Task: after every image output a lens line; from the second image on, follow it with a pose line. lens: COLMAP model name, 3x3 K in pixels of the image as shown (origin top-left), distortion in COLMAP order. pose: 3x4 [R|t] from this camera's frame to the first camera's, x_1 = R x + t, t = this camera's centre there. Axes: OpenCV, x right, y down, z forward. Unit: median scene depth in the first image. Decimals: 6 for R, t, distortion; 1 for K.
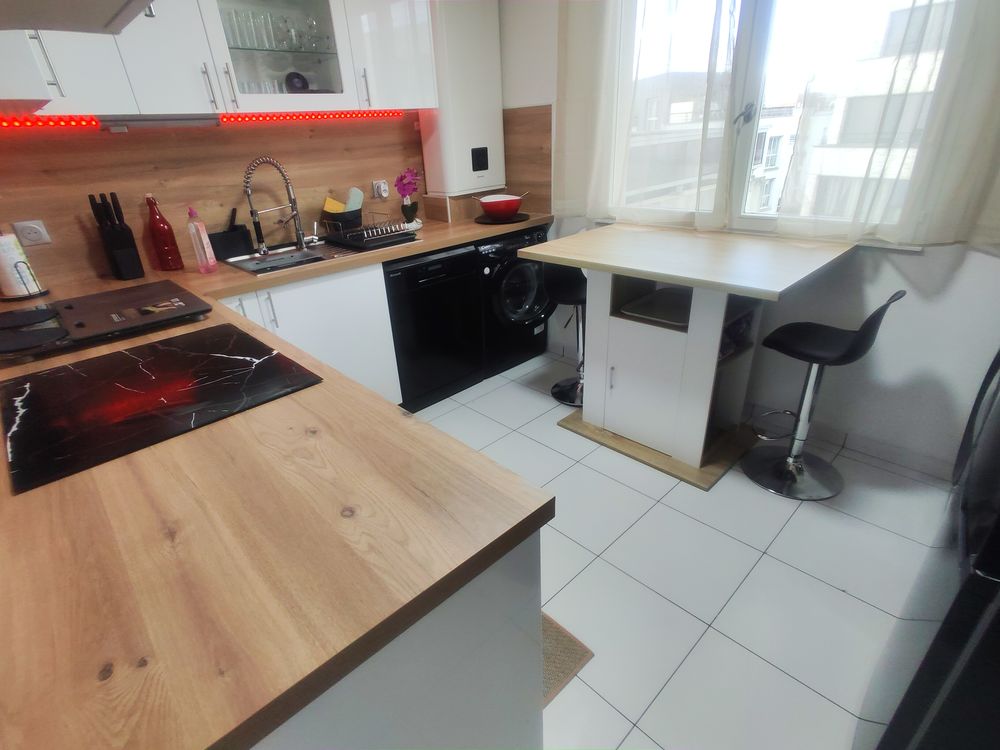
lens RADIAL K [[501.4, 0, 500.0], [0, 501.4, 375.0], [0, 0, 1]] dist [-0.010163, -0.001203]
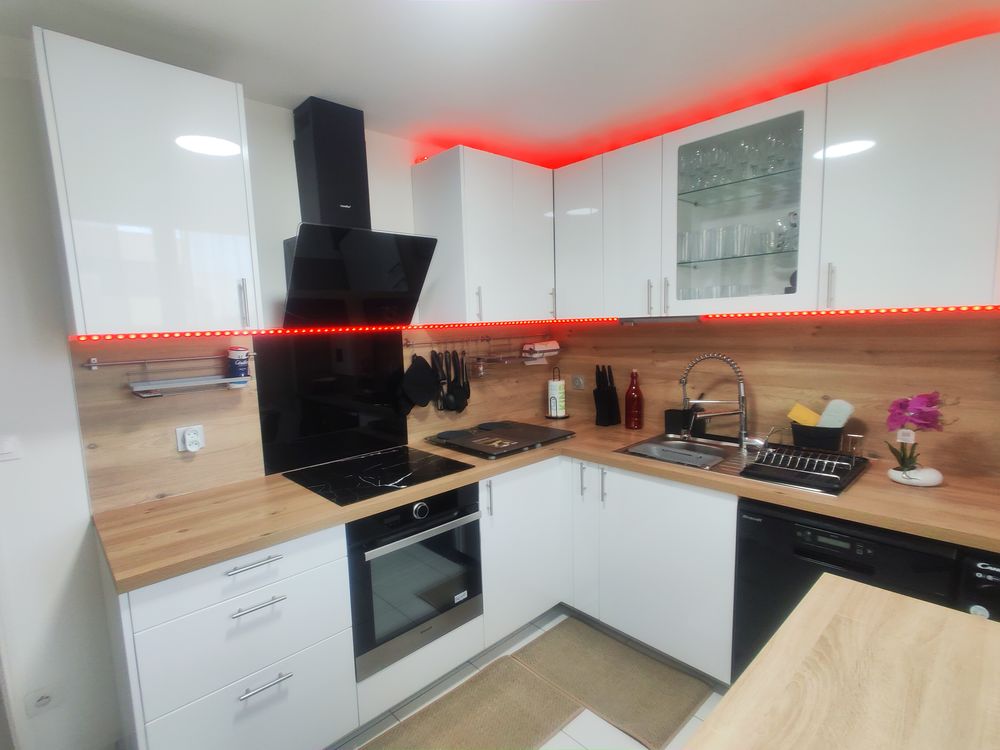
lens RADIAL K [[501.4, 0, 500.0], [0, 501.4, 375.0], [0, 0, 1]] dist [-0.010163, -0.001203]
pose [[-0.014311, 0.154371, -0.987909, 0.609961], [-0.404928, 0.902473, 0.146887, -0.431288], [0.914237, 0.402134, 0.049594, 0.675697]]
